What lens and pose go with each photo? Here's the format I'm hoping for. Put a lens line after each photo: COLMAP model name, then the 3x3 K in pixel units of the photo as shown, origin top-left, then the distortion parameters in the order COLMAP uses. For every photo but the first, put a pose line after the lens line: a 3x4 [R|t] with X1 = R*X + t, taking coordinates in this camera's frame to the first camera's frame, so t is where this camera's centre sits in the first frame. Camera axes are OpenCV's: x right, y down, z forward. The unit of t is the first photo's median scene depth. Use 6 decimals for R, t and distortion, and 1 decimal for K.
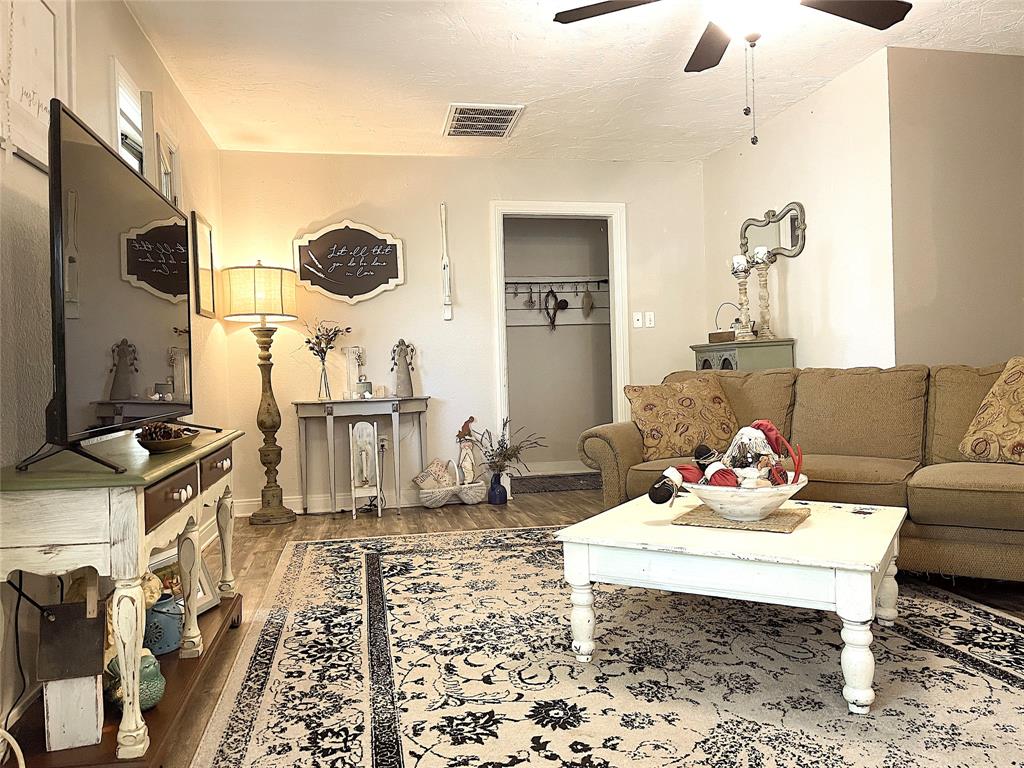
lens RADIAL K [[778.4, 0, 511.6], [0, 778.4, 387.7], [0, 0, 1]] dist [0.062193, -0.082721]
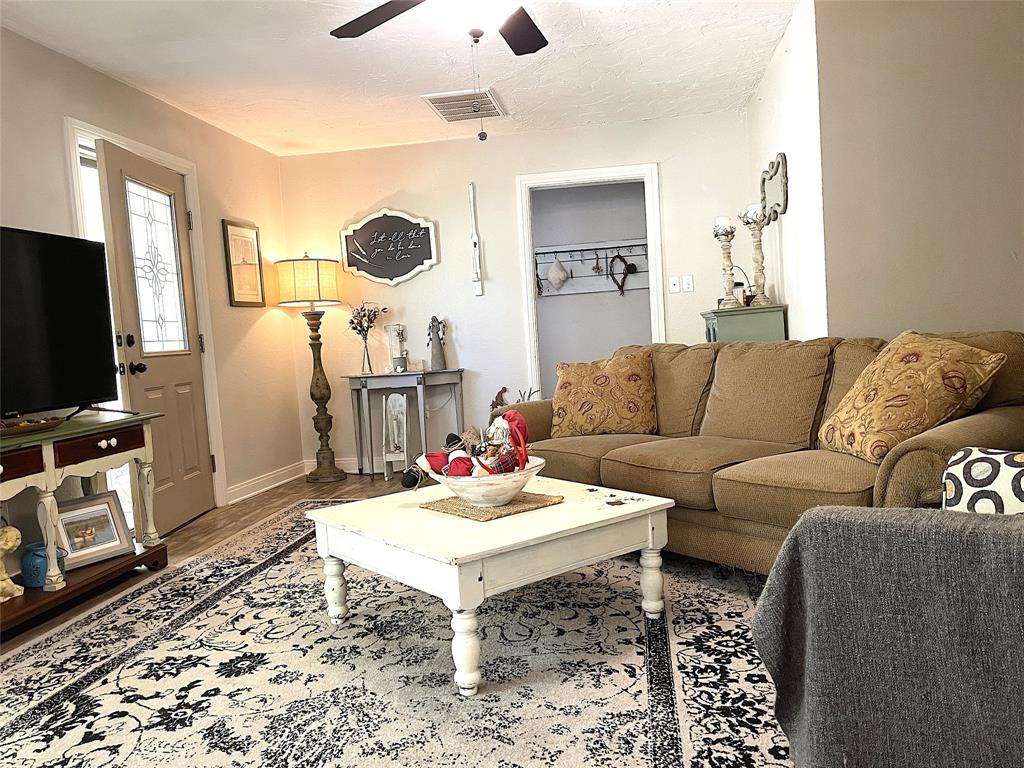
lens RADIAL K [[778.4, 0, 508.8], [0, 778.4, 388.7], [0, 0, 1]] dist [0.062193, -0.082721]
pose [[0.937685, -0.004195, -0.347461, 0.675717], [0.026362, 0.997904, 0.059094, -0.047236], [0.346485, -0.064572, 0.935830, 0.044501]]
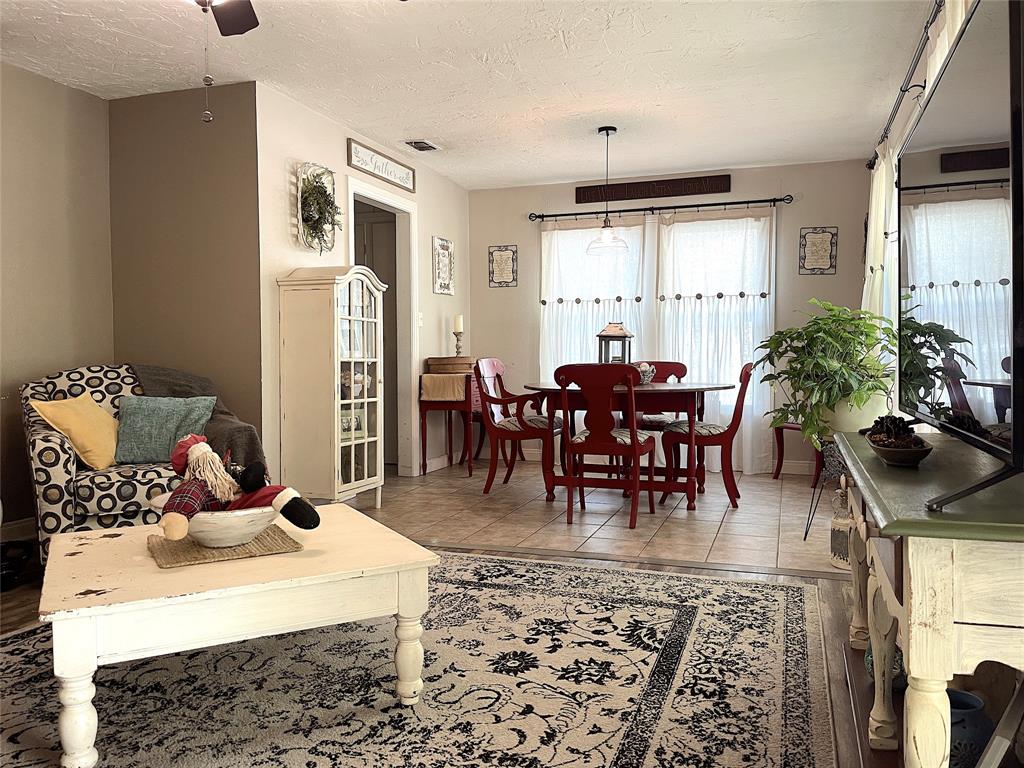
lens RADIAL K [[778.4, 0, 524.2], [0, 778.4, 379.2], [0, 0, 1]] dist [0.062193, -0.082721]
pose [[-0.865419, 0.019016, 0.500687, -0.433700], [0.040108, 0.998702, 0.031394, -0.031041], [-0.499441, 0.047250, -0.865059, 1.573938]]
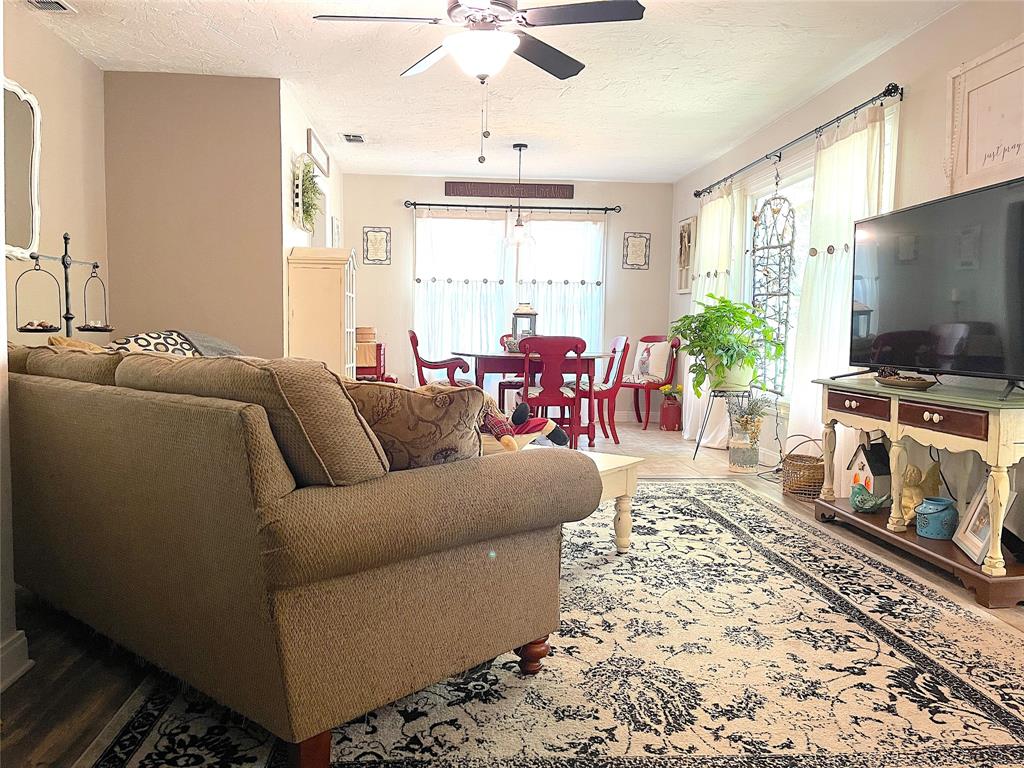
lens RADIAL K [[778.4, 0, 509.6], [0, 778.4, 384.8], [0, 0, 1]] dist [0.062193, -0.082721]
pose [[-0.993416, 0.008506, 0.114244, 0.122820], [0.018758, 0.995858, 0.088965, -0.065685], [-0.113015, 0.090522, -0.989461, 2.213952]]
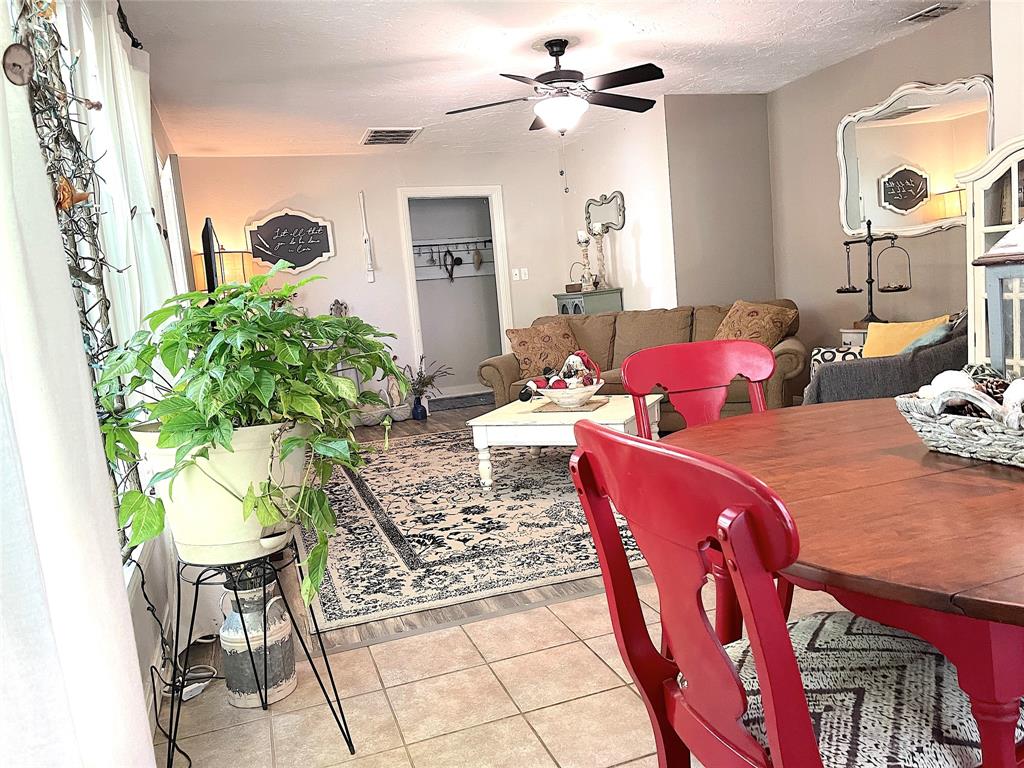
lens RADIAL K [[778.4, 0, 528.7], [0, 778.4, 382.2], [0, 0, 1]] dist [0.062193, -0.082721]
pose [[0.986342, -0.068687, 0.149703, -0.061468], [0.055384, 0.994282, 0.091297, -0.054225], [-0.155118, -0.081759, 0.984507, -0.714669]]
